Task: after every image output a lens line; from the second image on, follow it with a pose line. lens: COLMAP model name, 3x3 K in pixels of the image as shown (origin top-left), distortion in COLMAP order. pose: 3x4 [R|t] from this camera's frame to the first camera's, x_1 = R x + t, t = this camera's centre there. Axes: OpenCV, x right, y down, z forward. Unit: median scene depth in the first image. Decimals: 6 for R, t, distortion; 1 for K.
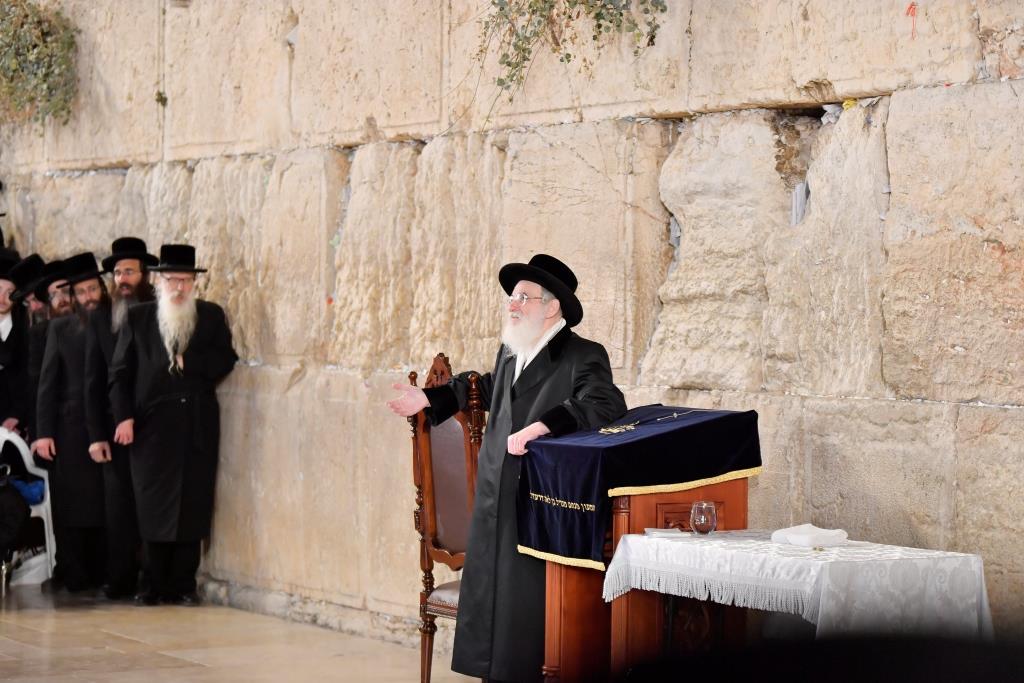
lens RADIAL K [[2973.9, 0, 542.6], [0, 2973.9, 338.8], [0, 0, 1]] dist [0.119162, 1.010913]
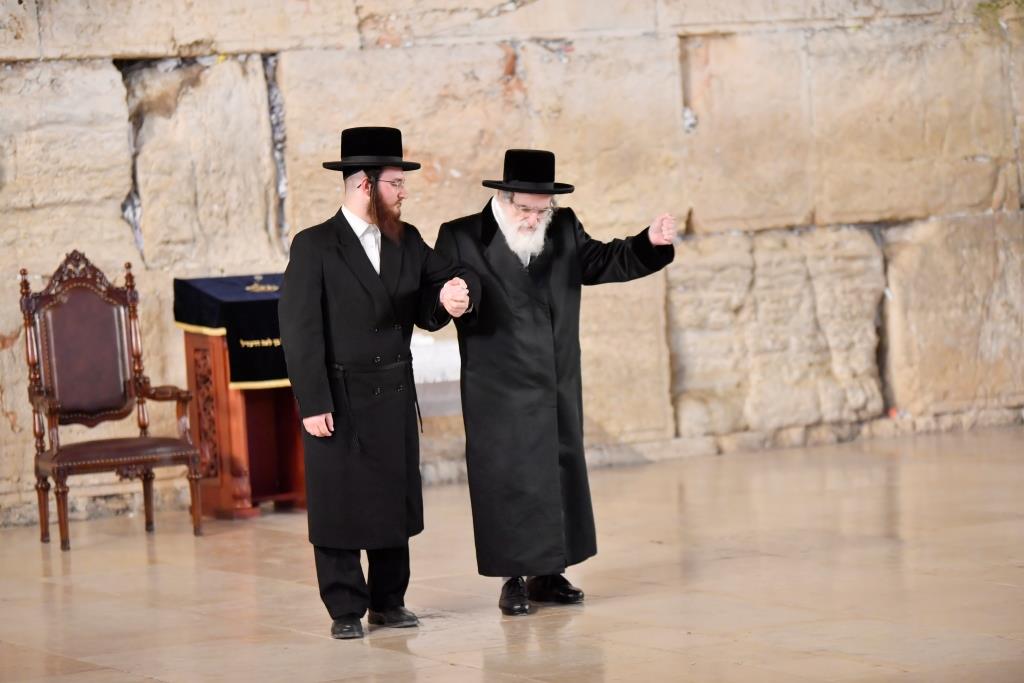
lens RADIAL K [[3592.8, 0, 512.0], [0, 3592.8, 341.5], [0, 0, 1]] dist [0.364486, 5.269990]
pose [[0.064574, -0.050096, 0.996655, -1.618148], [0.073542, 0.996262, 0.045311, -0.012232], [-0.995199, 0.070370, 0.068017, 0.759338]]
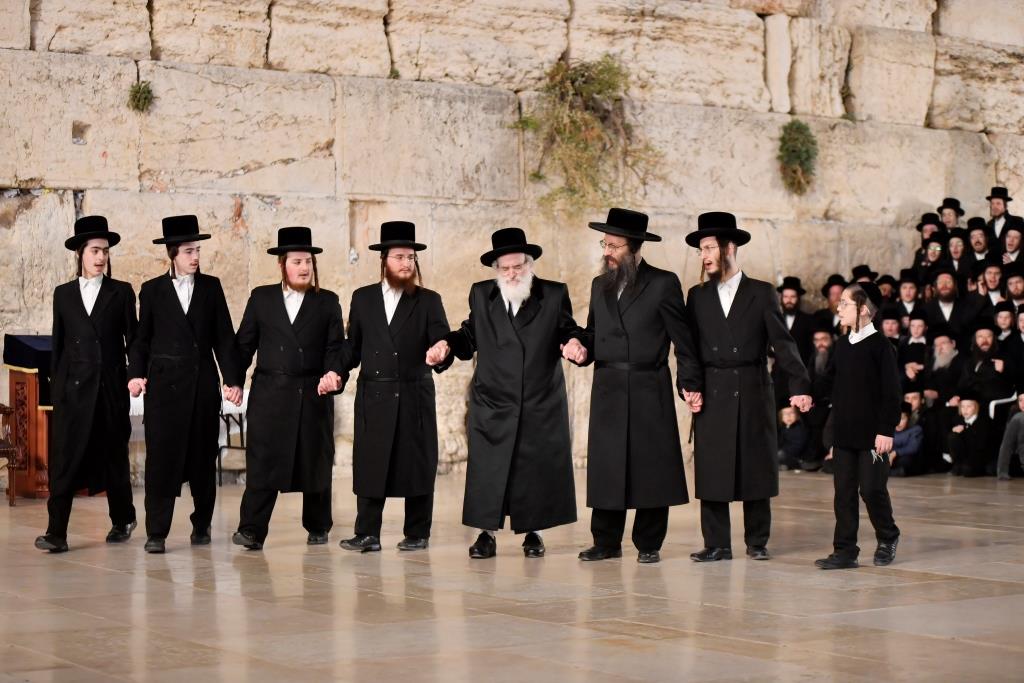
lens RADIAL K [[2188.7, 0, 512.0], [0, 2188.7, 341.5], [0, 0, 1]] dist [-0.244772, 0.637608]
pose [[-0.075956, -0.001563, 0.997110, -1.465596], [0.012325, 0.999921, 0.002506, 0.028508], [-0.997035, 0.012480, -0.075931, 0.793214]]
